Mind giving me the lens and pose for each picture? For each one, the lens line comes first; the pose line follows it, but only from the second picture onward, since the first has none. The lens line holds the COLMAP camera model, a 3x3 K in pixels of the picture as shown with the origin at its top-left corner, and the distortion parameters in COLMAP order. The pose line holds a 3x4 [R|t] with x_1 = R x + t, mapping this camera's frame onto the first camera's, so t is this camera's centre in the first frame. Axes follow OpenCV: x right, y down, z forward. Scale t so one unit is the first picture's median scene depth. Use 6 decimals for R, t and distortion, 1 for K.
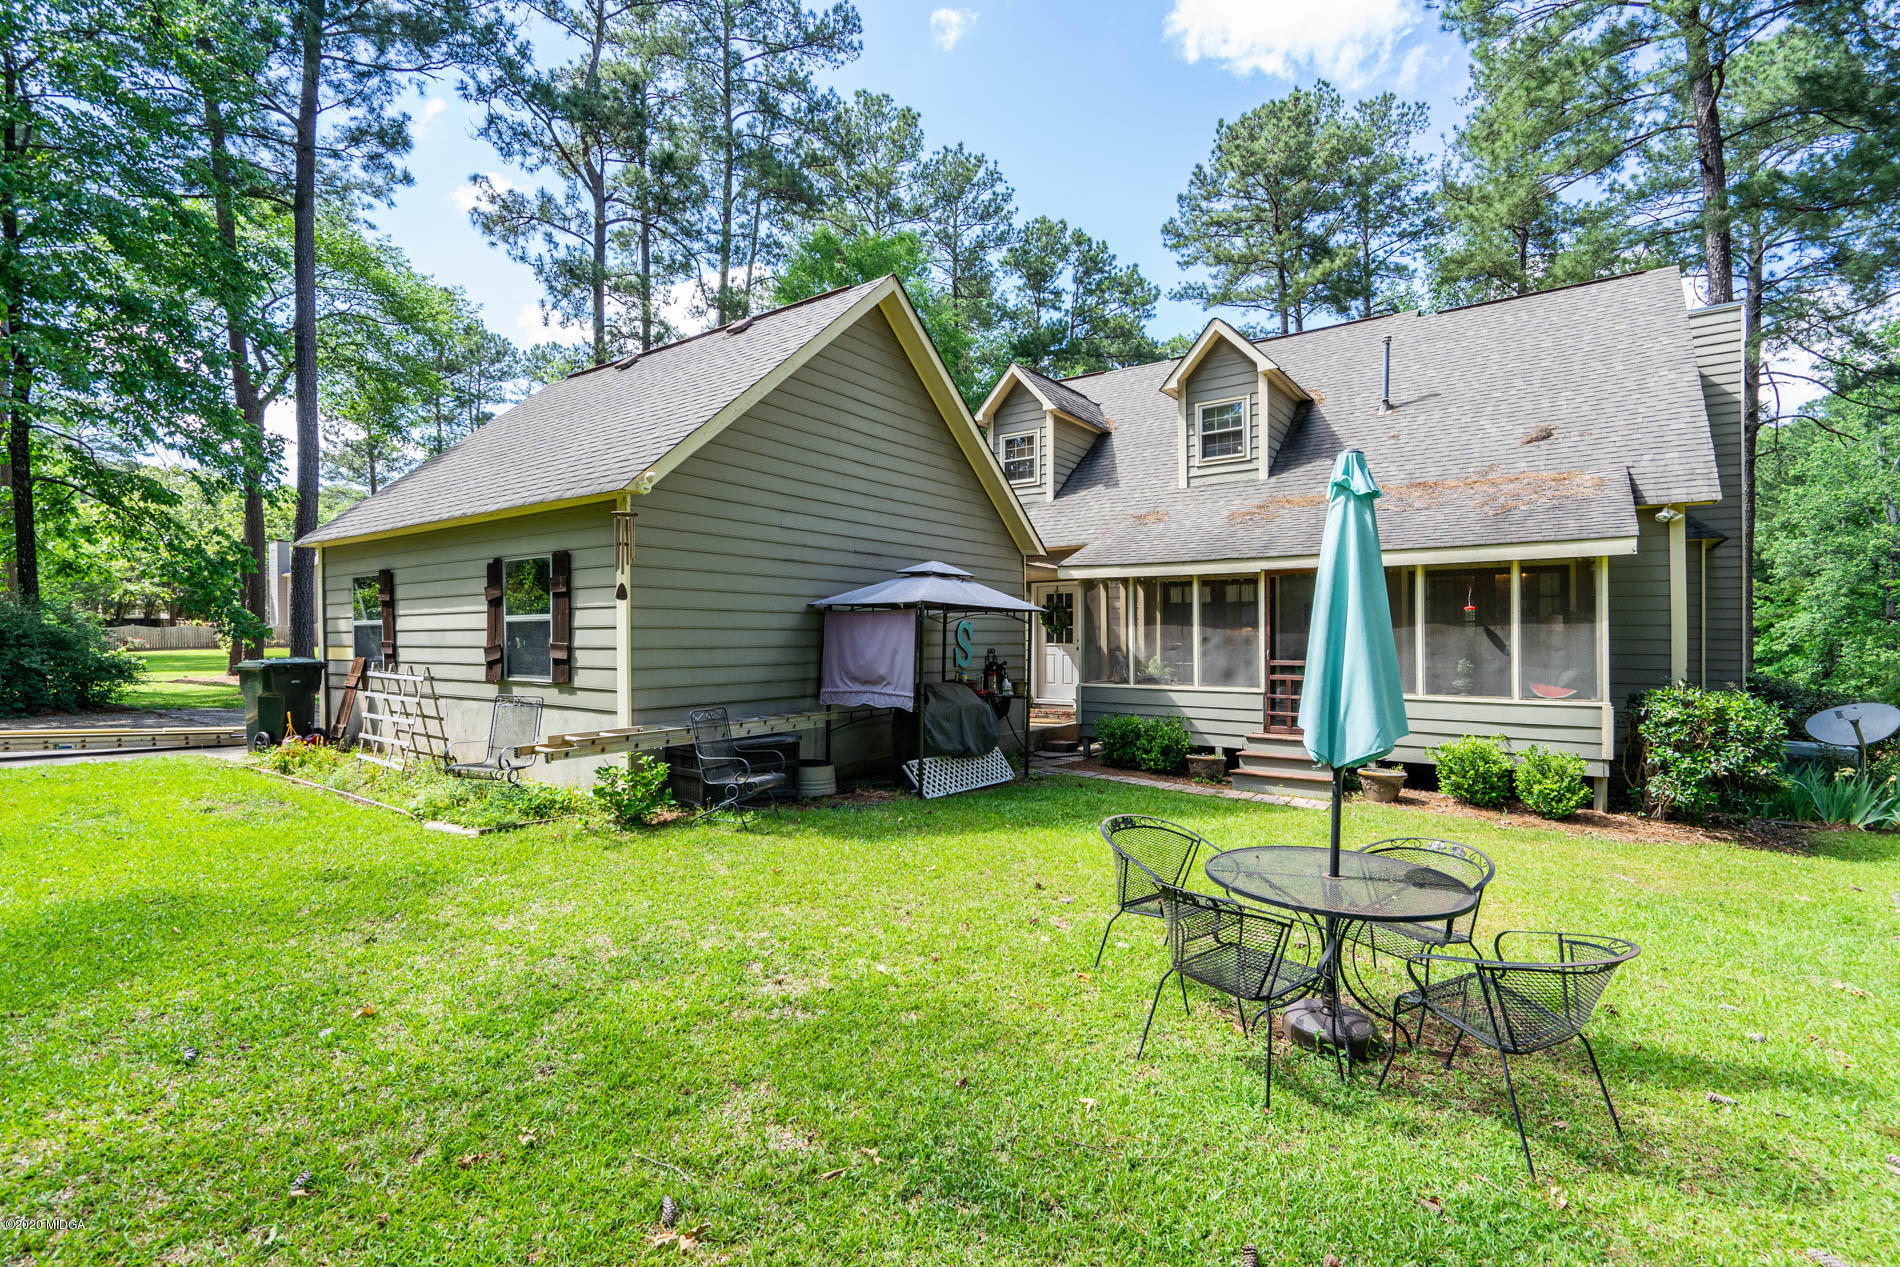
lens RADIAL K [[862.4, 0, 948.9], [0, 862.4, 633.6], [0, 0, 1]] dist [-0.000607, 0.000598]
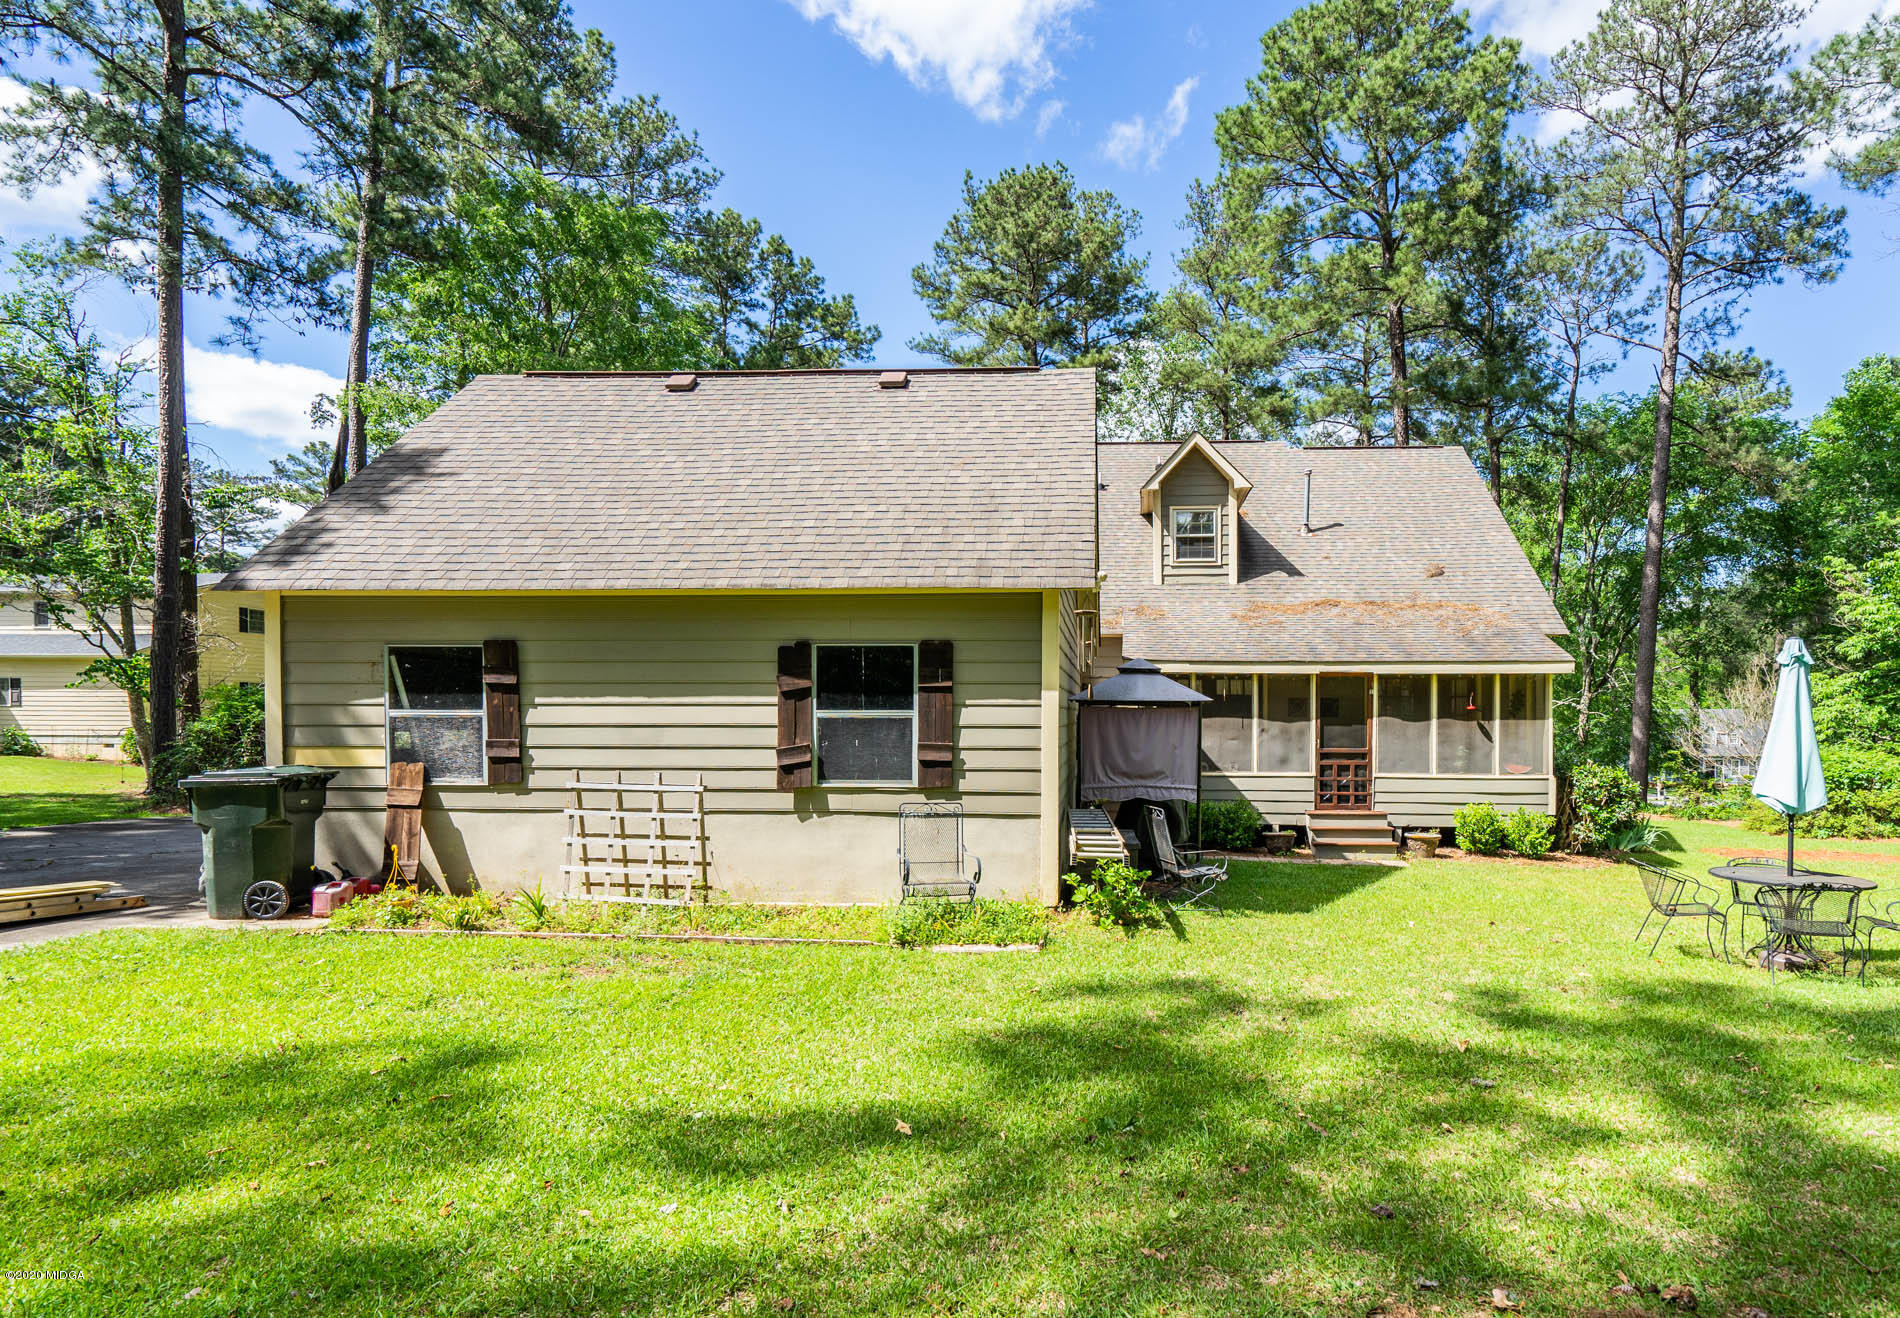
lens RADIAL K [[1025.3, 0, 1050.5], [0, 1025.3, 718.6], [0, 0, 1]] dist [-0.005201, 0.000519]
pose [[0.835557, 0.001651, 0.549401, -0.794926], [-0.006651, 0.999953, 0.007110, -0.019591], [-0.549363, -0.009595, 0.835528, 0.033841]]
